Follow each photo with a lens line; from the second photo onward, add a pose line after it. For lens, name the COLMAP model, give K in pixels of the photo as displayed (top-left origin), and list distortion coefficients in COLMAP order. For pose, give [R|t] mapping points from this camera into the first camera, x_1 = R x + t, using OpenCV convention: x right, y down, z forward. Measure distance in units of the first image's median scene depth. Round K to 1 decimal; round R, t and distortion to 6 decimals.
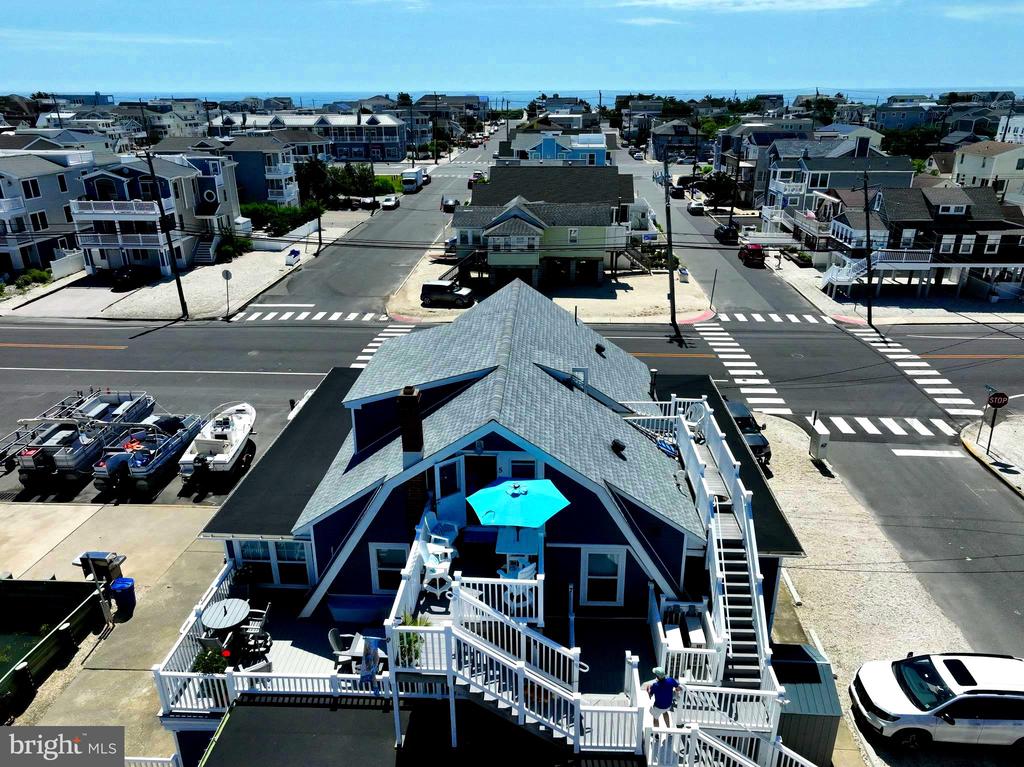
lens RADIAL K [[738.0, 0, 494.4], [0, 738.0, 387.0], [0, 0, 1]] dist [0.001529, 0.003328]
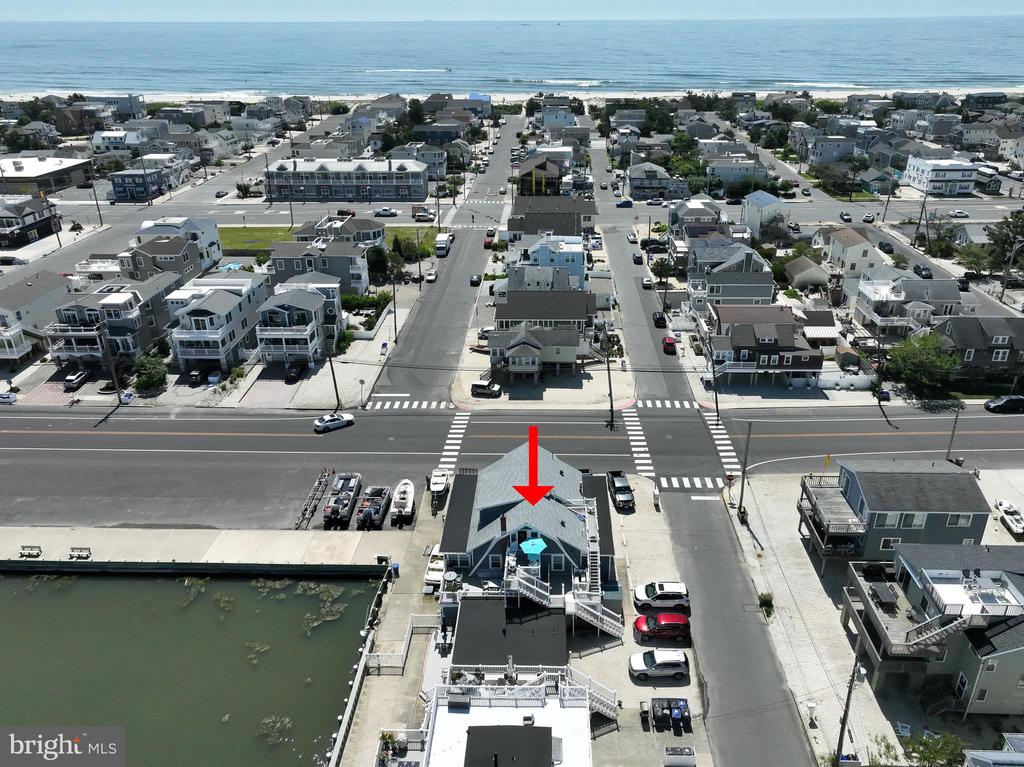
lens RADIAL K [[729.9, 0, 519.6], [0, 729.9, 384.3], [0, 0, 1]] dist [0.000842, 0.001270]
pose [[0.999360, -0.015331, 0.032305, -0.055703], [0.013034, 0.997451, 0.070149, -0.355316], [-0.033298, -0.069683, 0.997013, -1.016704]]
